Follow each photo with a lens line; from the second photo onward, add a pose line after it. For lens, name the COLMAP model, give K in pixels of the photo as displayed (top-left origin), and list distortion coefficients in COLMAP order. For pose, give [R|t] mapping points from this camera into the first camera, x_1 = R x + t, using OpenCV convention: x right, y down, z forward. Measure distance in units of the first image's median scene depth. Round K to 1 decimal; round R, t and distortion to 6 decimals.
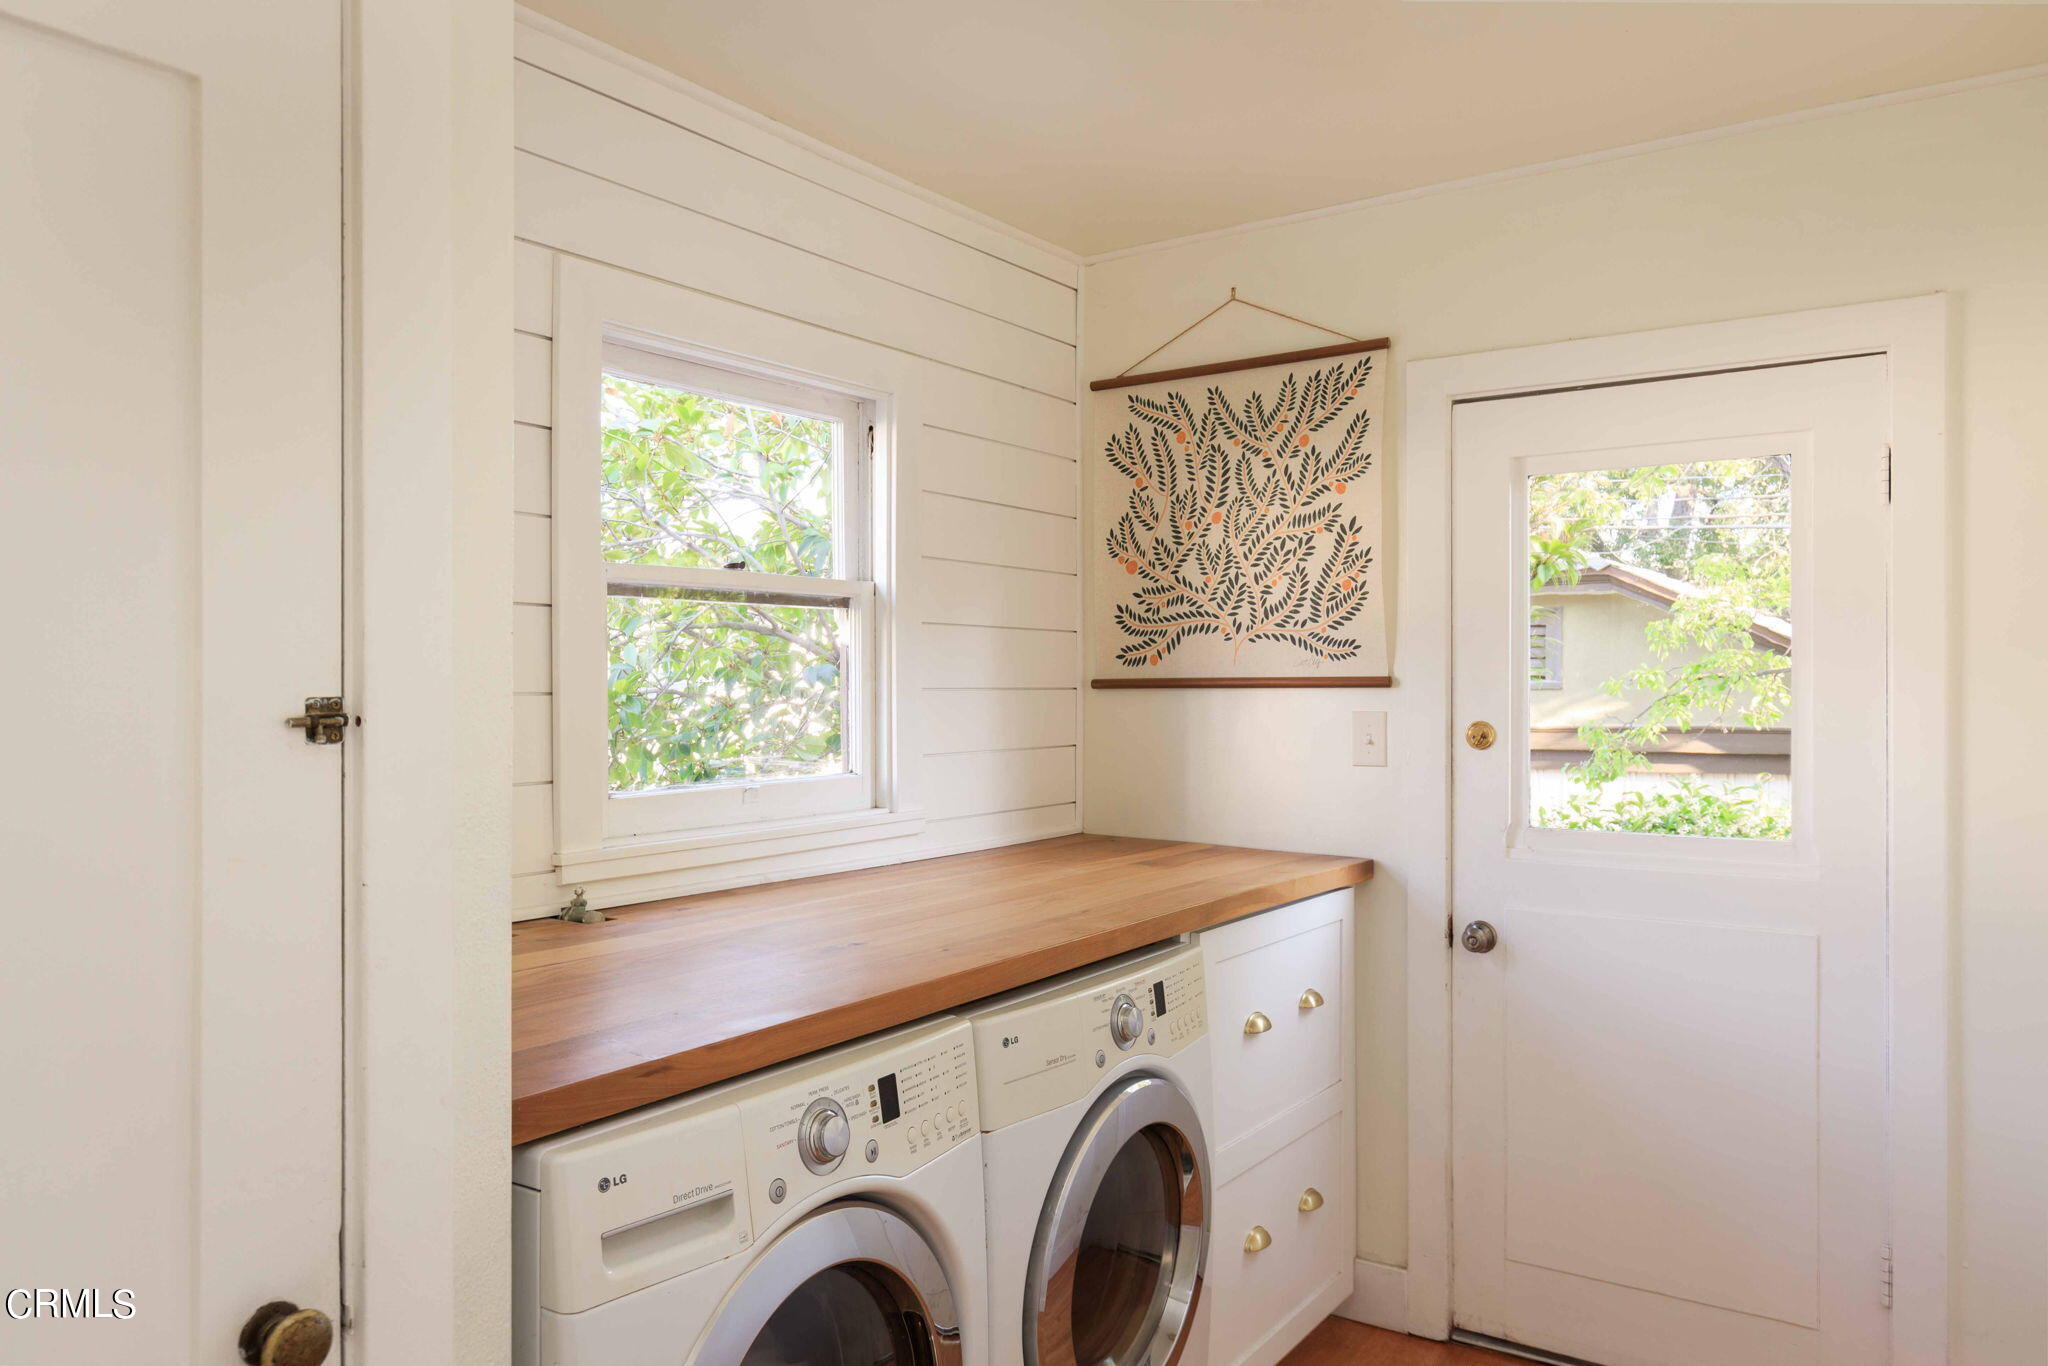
lens RADIAL K [[1451.1, 0, 1024.0], [0, 1451.1, 683.0], [0, 0, 1]] dist [0.000052, 0.001527]
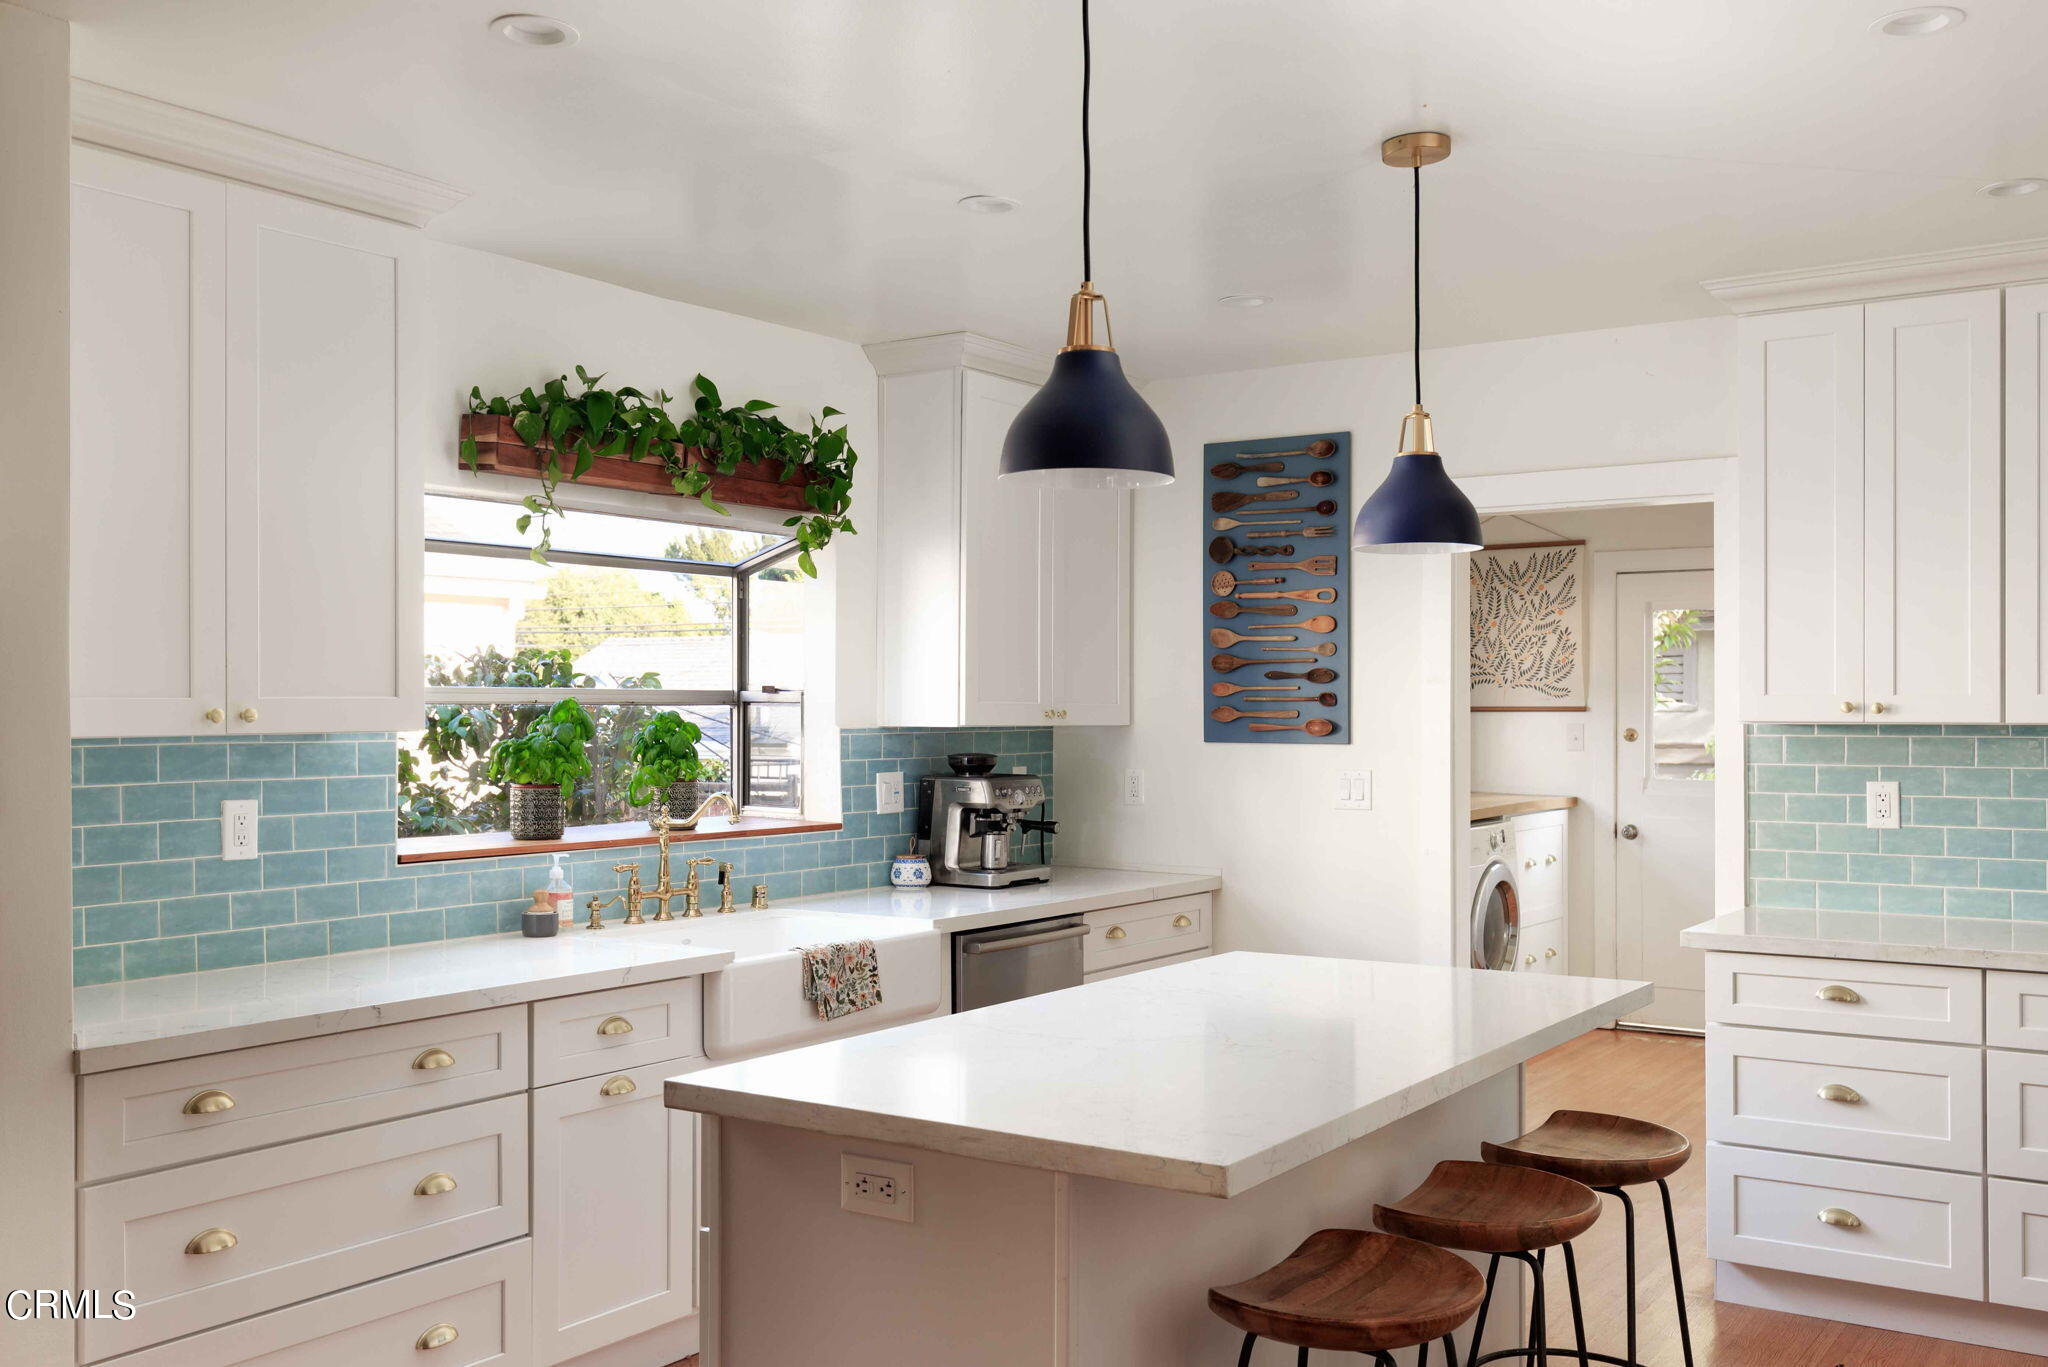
lens RADIAL K [[1885.9, 0, 1024.0], [0, 1885.9, 683.5], [0, 0, 1]] dist [0.005653, 0.002209]
pose [[0.999990, 0.003407, -0.003028, -0.511552], [-0.003444, 0.999918, -0.012315, -0.001320], [0.002986, 0.012325, 0.999920, -1.597541]]
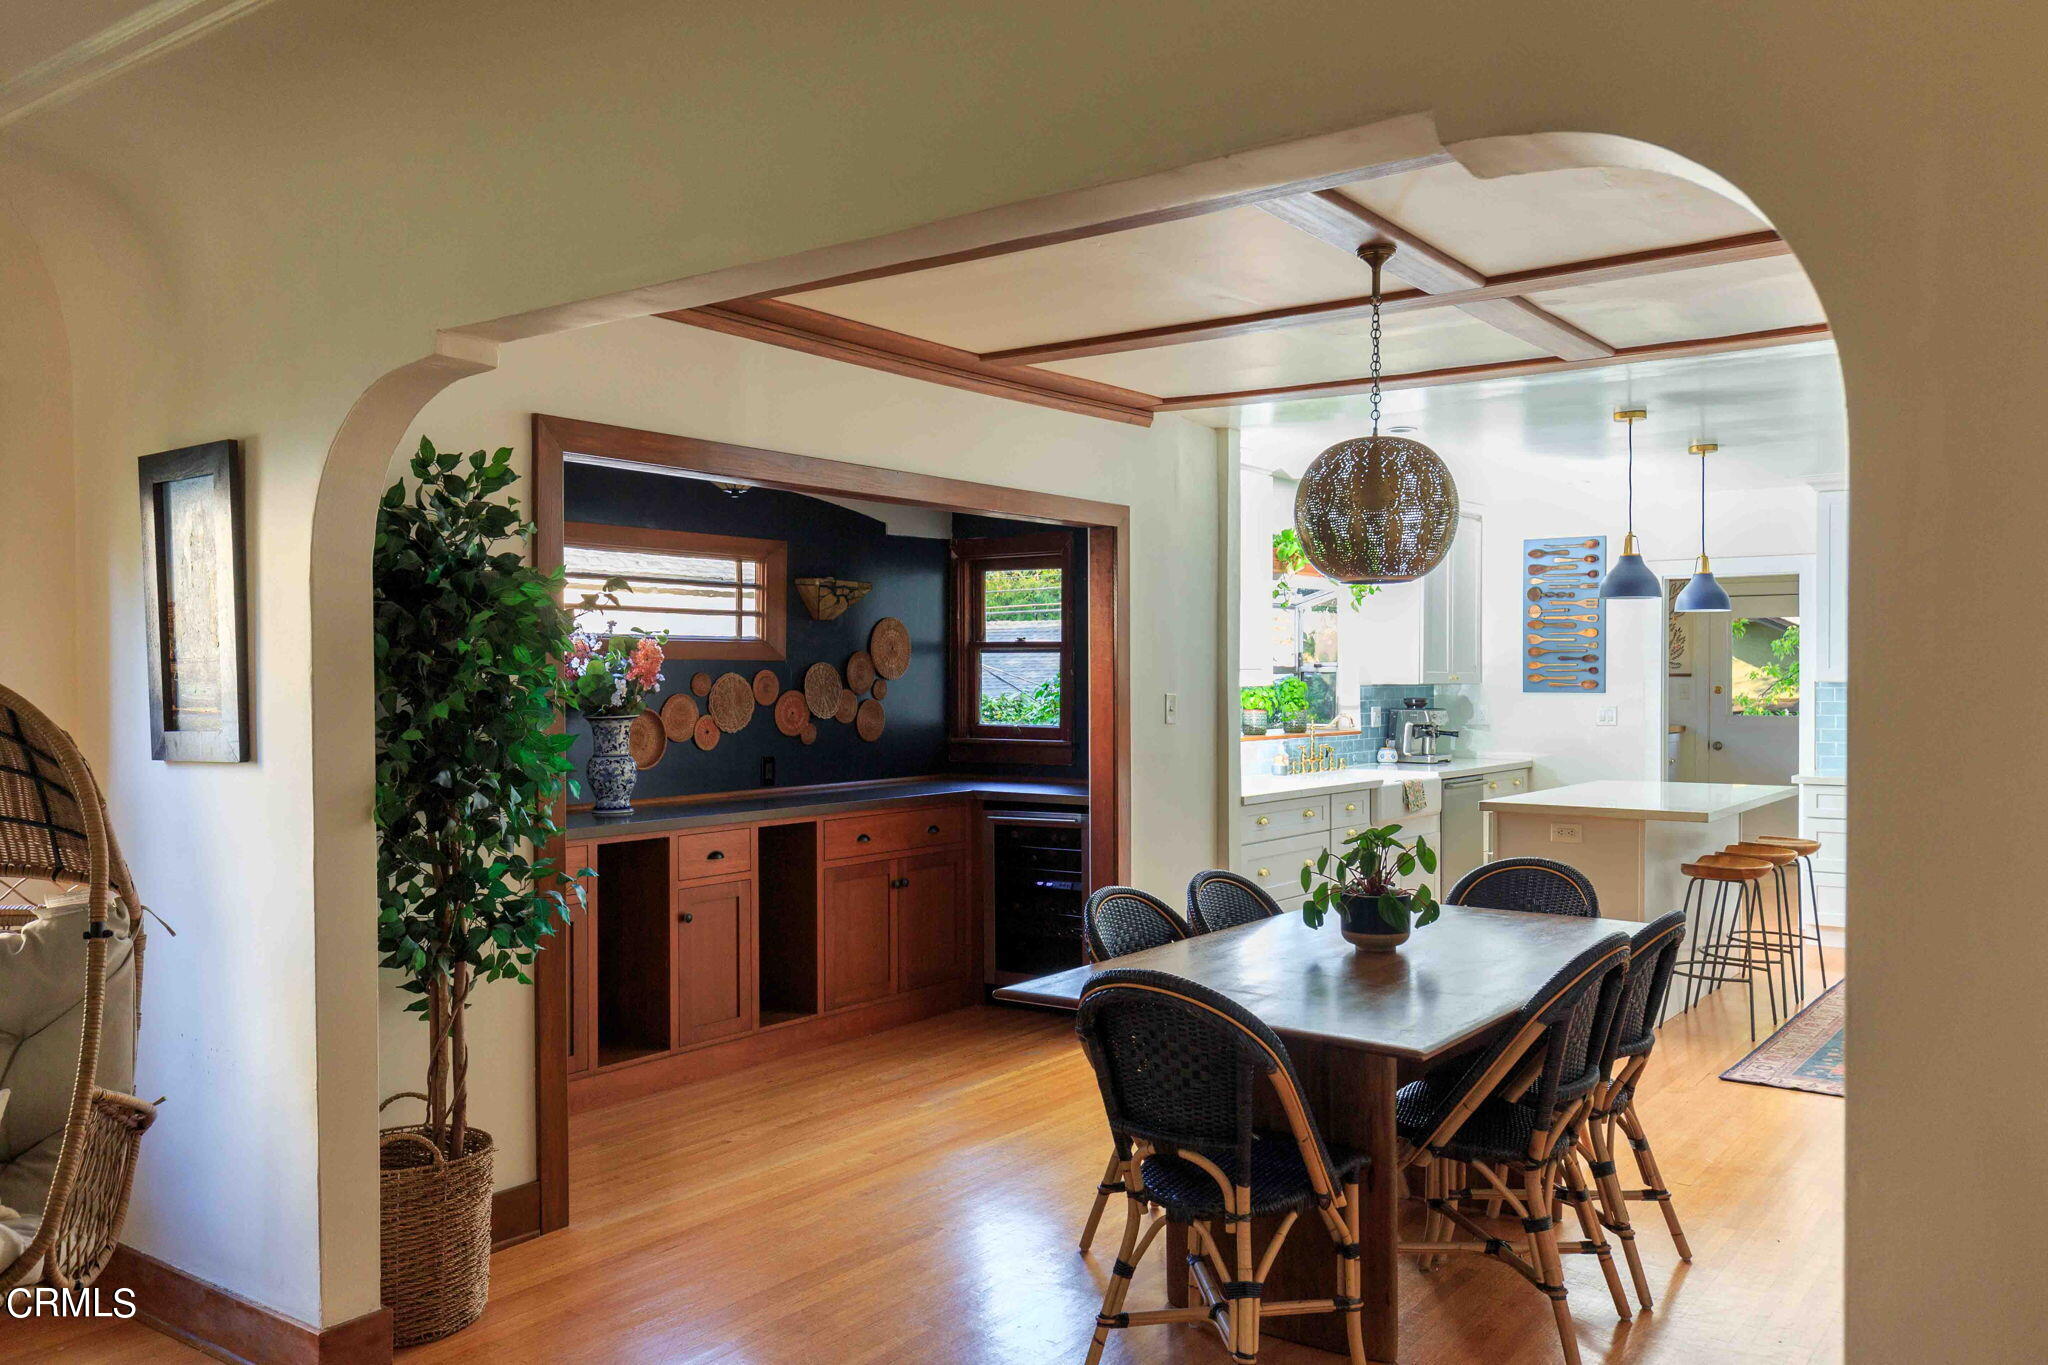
lens RADIAL K [[1548.8, 0, 1024.0], [0, 1548.8, 682.5], [0, 0, 1]] dist [0.000541, -0.000081]
pose [[0.998575, 0.003160, -0.053269, -1.121806], [-0.002813, 0.999974, 0.006590, -0.002593], [0.053289, -0.006431, 0.998558, -2.738861]]
